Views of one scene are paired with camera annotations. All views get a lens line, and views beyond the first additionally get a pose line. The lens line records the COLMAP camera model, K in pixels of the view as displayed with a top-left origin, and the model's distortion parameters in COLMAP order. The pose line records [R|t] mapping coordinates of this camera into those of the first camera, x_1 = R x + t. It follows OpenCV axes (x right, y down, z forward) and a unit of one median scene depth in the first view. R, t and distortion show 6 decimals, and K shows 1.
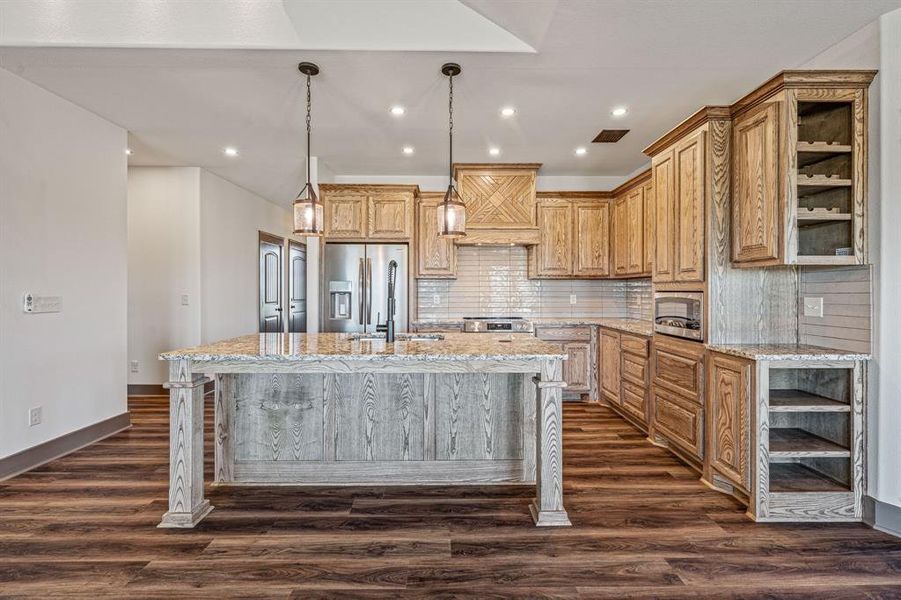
lens RADIAL K [[390.8, 0, 450.6], [0, 390.8, 290.9], [0, 0, 1]] dist [0.000359, 0.000580]
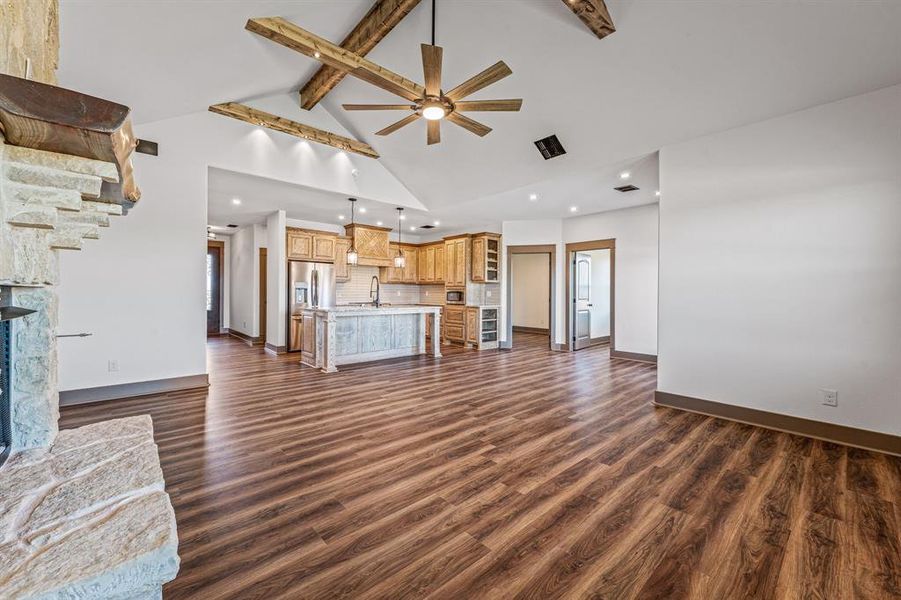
lens RADIAL K [[361.2, 0, 453.8], [0, 361.2, 290.5], [0, 0, 1]] dist [0.000074, 0.000598]
pose [[0.748680, 0.009661, 0.662861, -1.425463], [-0.006144, 0.999952, -0.007634, 0.036513], [-0.662903, 0.001642, 0.748704, -1.194748]]
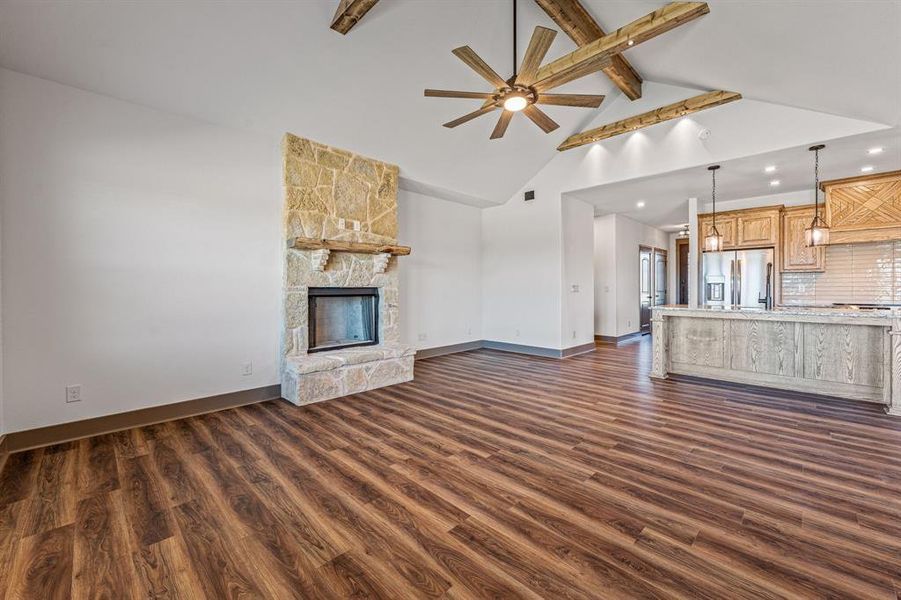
lens RADIAL K [[361.2, 0, 453.2], [0, 361.2, 288.9], [0, 0, 1]] dist [0.000074, 0.000598]
pose [[0.701285, 0.000202, -0.712881, 0.013094], [0.001878, 0.999996, 0.002131, 0.034704], [0.712878, -0.002833, 0.701282, -1.217656]]
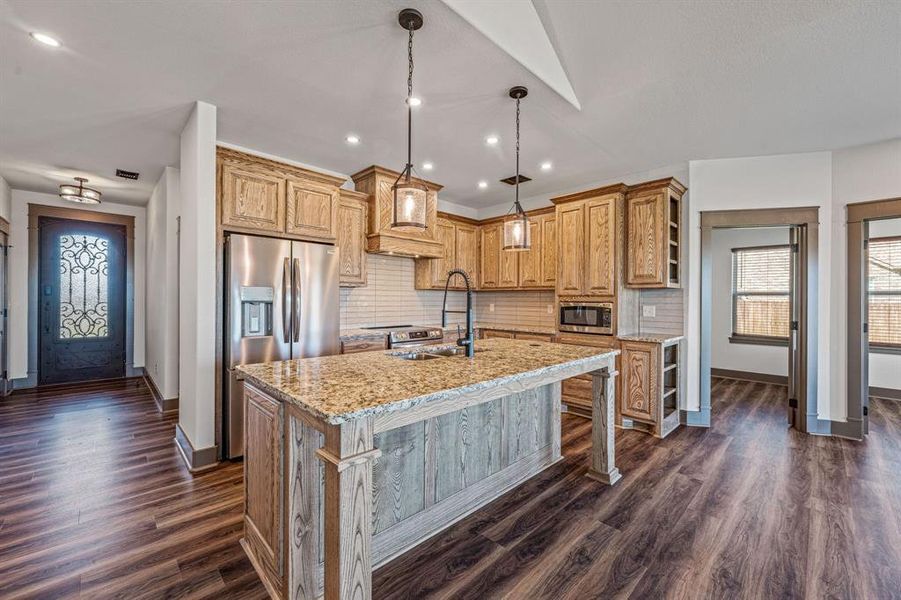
lens RADIAL K [[361.2, 0, 453.3], [0, 361.2, 299.8], [0, 0, 1]] dist [0.000074, 0.000598]
pose [[0.724493, 0.005127, 0.689264, -0.800879], [-0.006842, 0.999977, -0.000247, -0.003512], [-0.689249, -0.004537, 0.724511, 0.411940]]
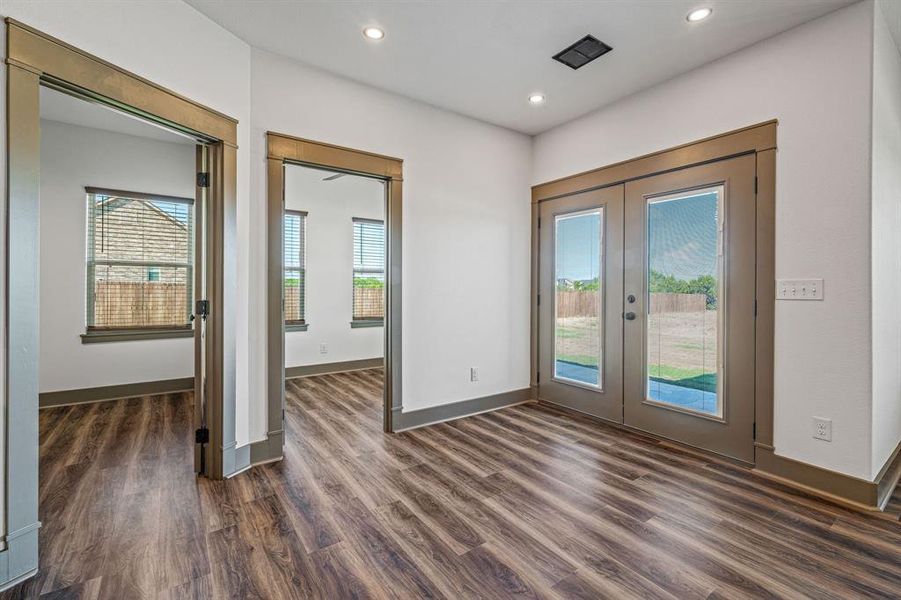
lens RADIAL K [[390.8, 0, 450.0], [0, 390.8, 285.9], [0, 0, 1]] dist [0.000359, 0.000580]
pose [[-0.570537, 0.000345, 0.821272, 0.053580], [-0.004193, 0.999986, -0.003333, 0.039237], [-0.821261, -0.005345, -0.570528, 0.566691]]
